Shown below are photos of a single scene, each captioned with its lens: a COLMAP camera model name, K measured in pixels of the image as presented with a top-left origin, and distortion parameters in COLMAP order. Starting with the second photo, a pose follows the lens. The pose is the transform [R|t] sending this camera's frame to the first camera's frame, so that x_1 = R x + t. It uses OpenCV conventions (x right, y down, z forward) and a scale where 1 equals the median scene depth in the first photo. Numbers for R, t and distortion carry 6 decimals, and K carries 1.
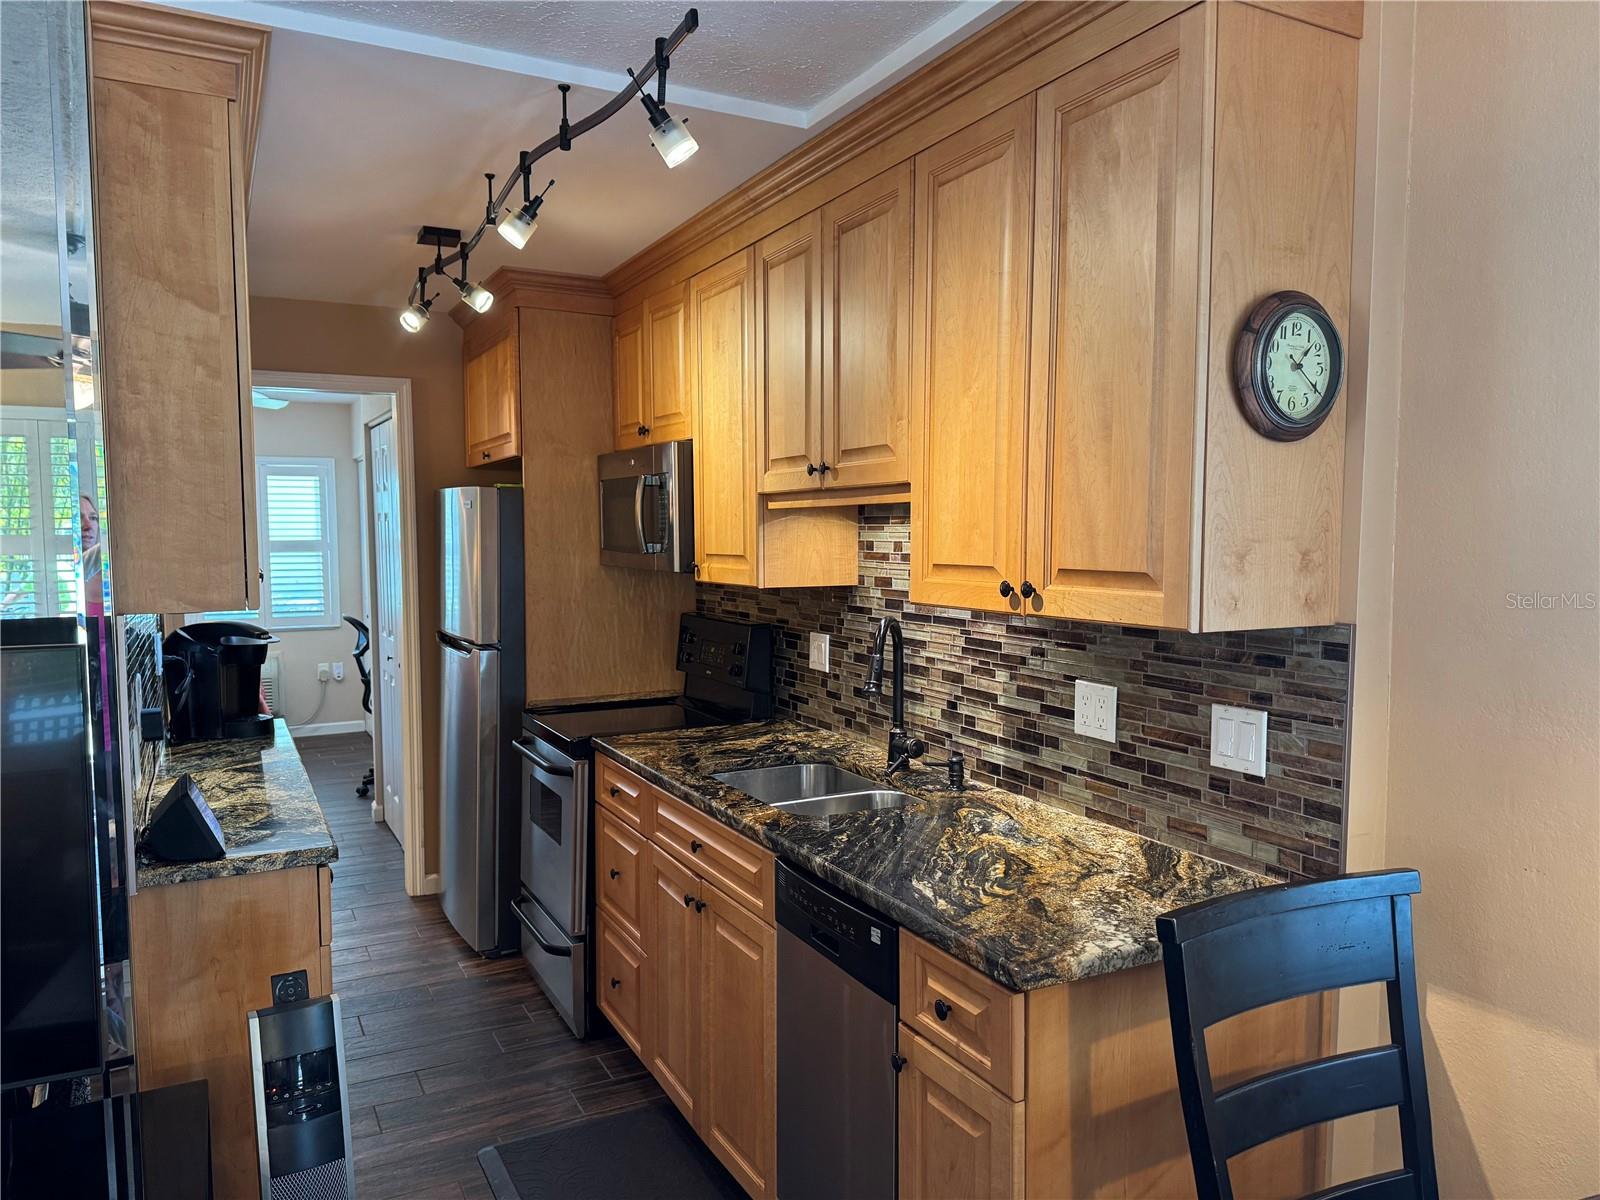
lens RADIAL K [[1110.5, 0, 813.4], [0, 1110.5, 602.1], [0, 0, 1]] dist [0.143563, -0.239120]
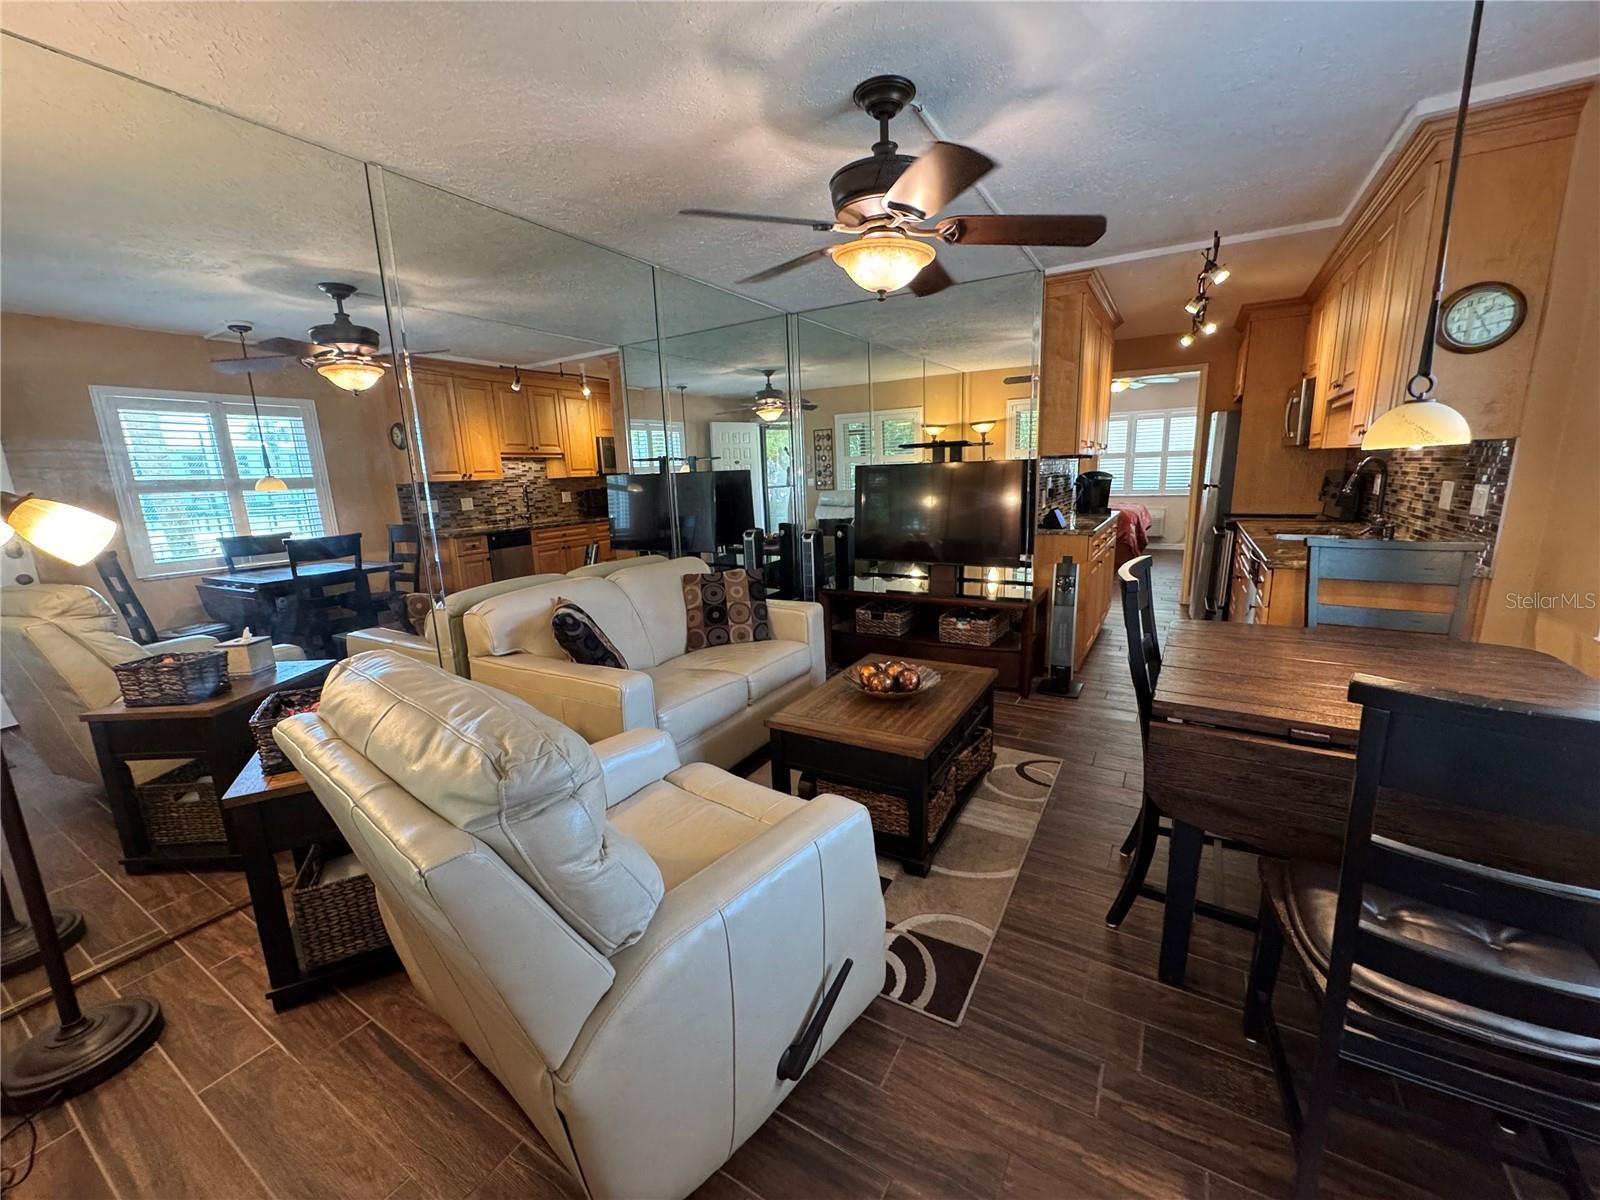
lens RADIAL K [[637.8, 0, 798.4], [0, 637.8, 598.6], [0, 0, 1]] dist [-0.001824, -0.000031]
pose [[0.513105, 0.156083, -0.844015, 0.613445], [-0.027212, 0.985791, 0.165759, 0.114961], [0.857894, -0.062085, 0.510062, -0.568225]]
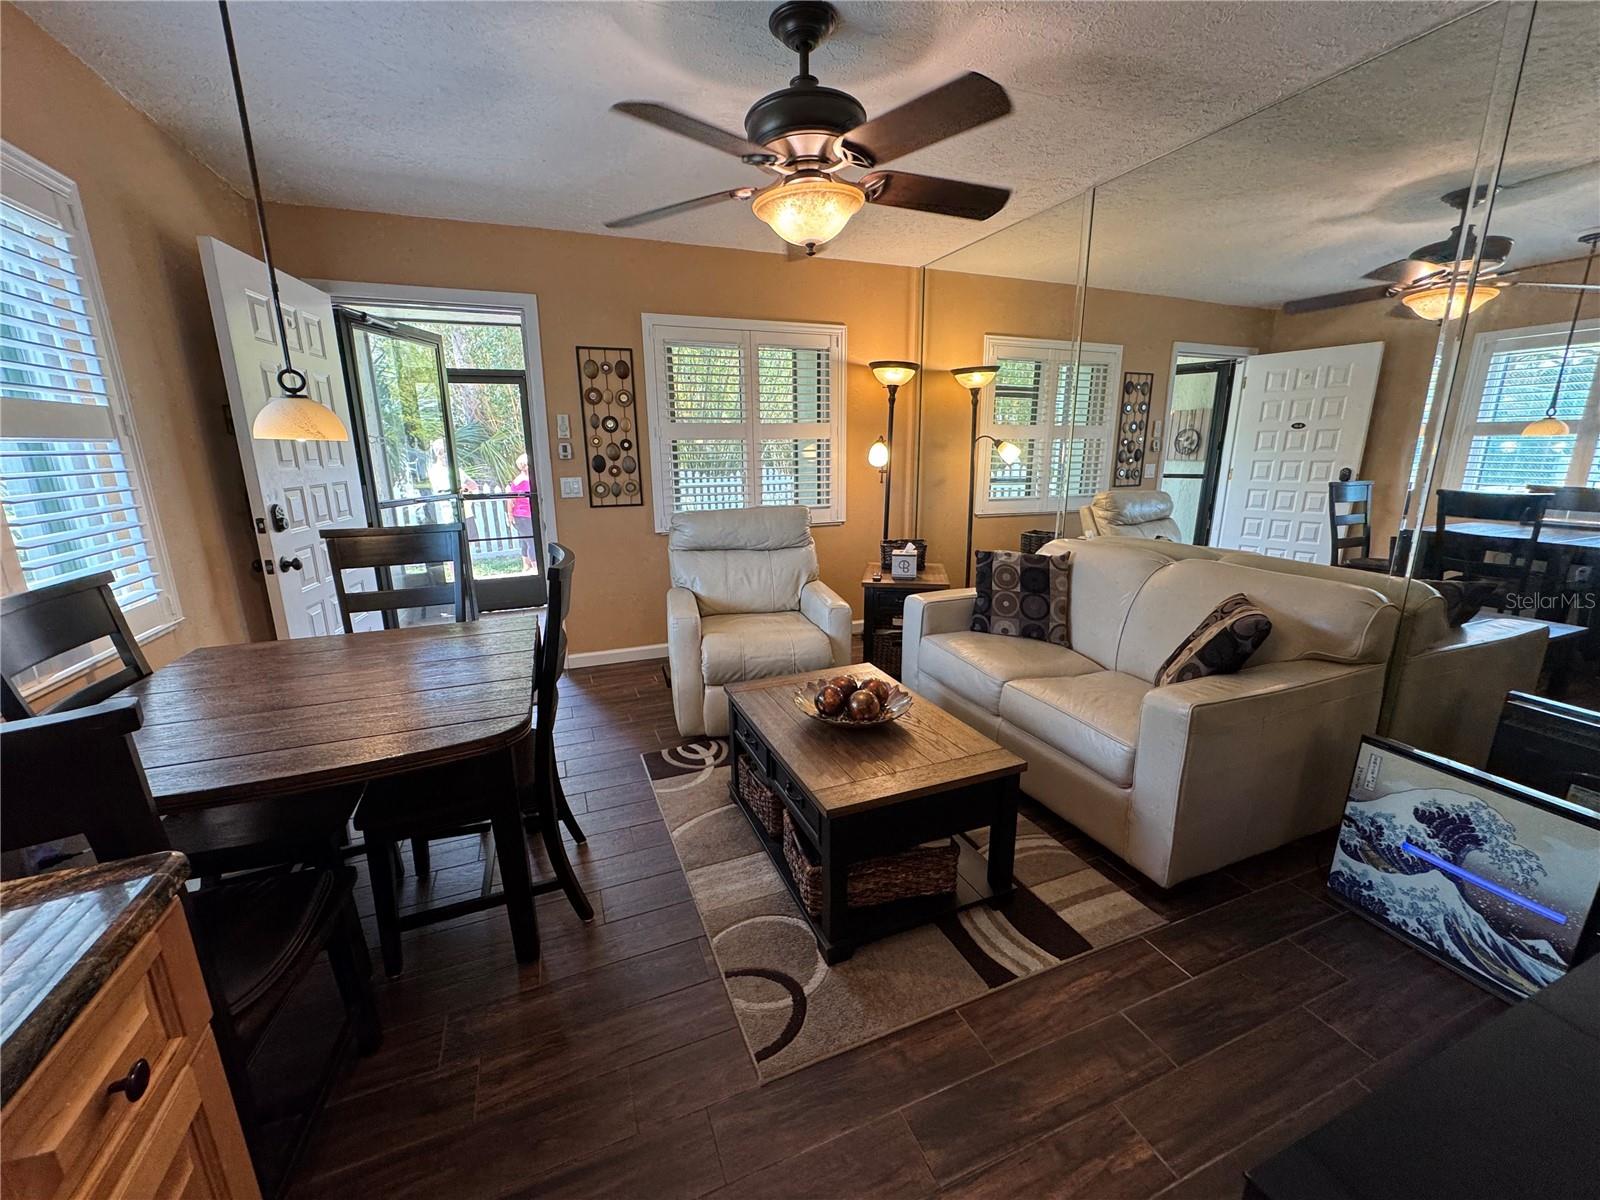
lens RADIAL K [[634.0, 0, 800.5], [0, 634.0, 599.8], [0, 0, 1]] dist [-0.004474, 0.000907]
pose [[-0.994260, -0.012606, 0.106245, -0.169471], [0.020079, 0.953405, 0.301025, 0.030620], [-0.105090, 0.301430, -0.947679, 0.818839]]
